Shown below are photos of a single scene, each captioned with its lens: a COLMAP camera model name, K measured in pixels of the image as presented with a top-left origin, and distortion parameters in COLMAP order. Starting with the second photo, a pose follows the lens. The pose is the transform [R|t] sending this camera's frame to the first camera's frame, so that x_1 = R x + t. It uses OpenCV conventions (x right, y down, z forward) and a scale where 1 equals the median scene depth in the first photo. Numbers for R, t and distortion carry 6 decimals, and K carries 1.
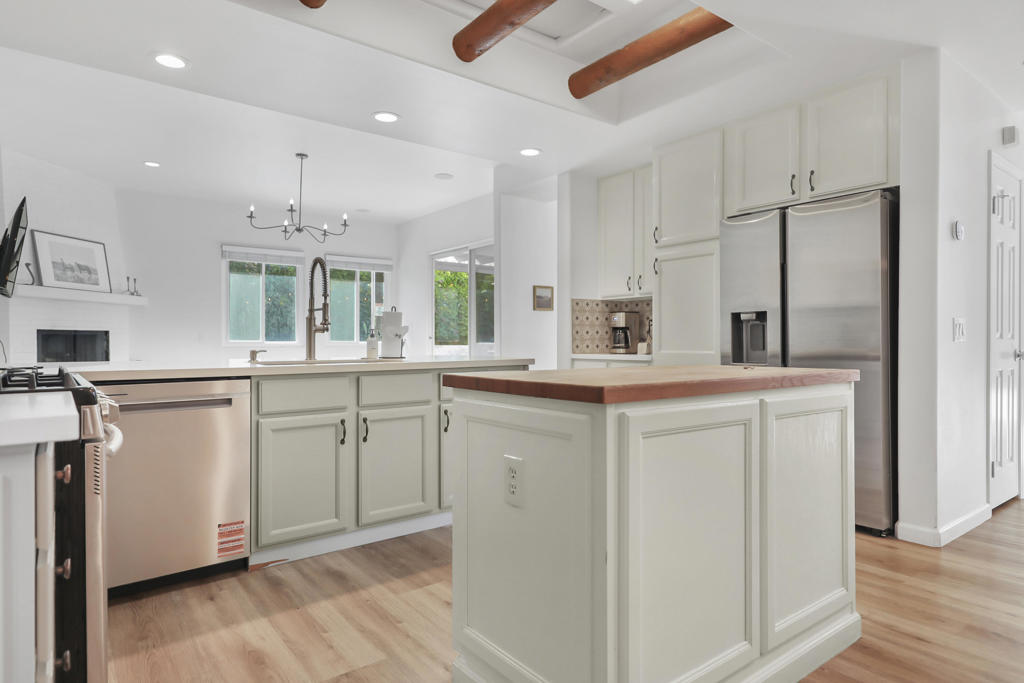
lens RADIAL K [[587.2, 0, 516.0], [0, 587.2, 341.2], [0, 0, 1]] dist [0.012873, -0.002825]
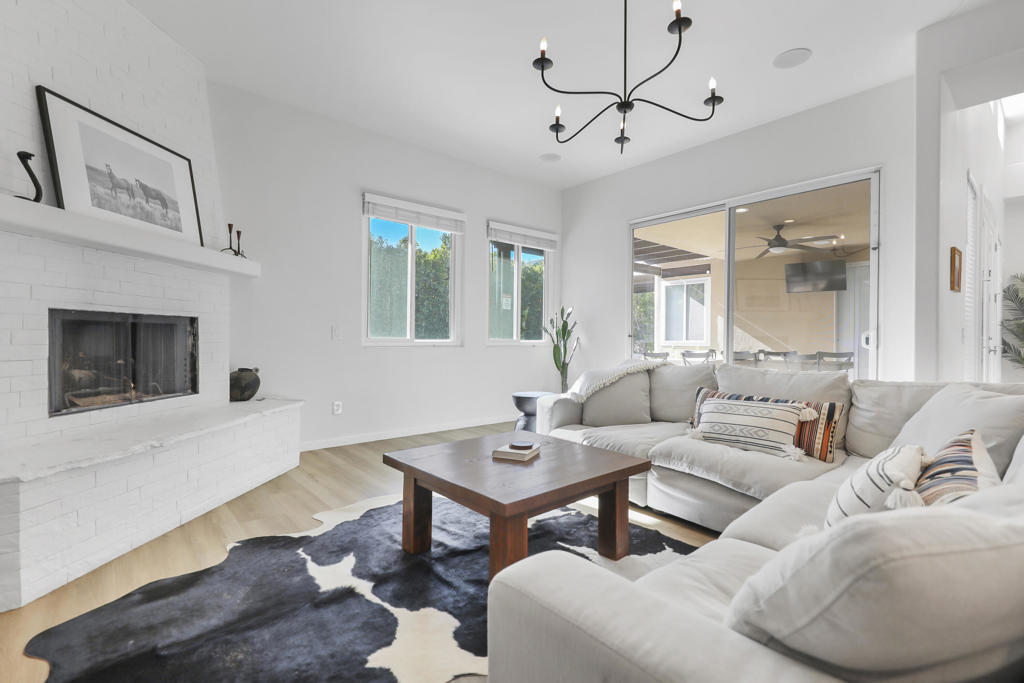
lens RADIAL K [[460.3, 0, 511.2], [0, 460.3, 341.2], [0, 0, 1]] dist [0.000076, -0.001352]
pose [[0.998863, 0.009874, 0.046638, -0.448869], [-0.010046, 0.999944, 0.003442, 0.000386], [-0.046602, -0.003907, 0.998906, 0.599741]]
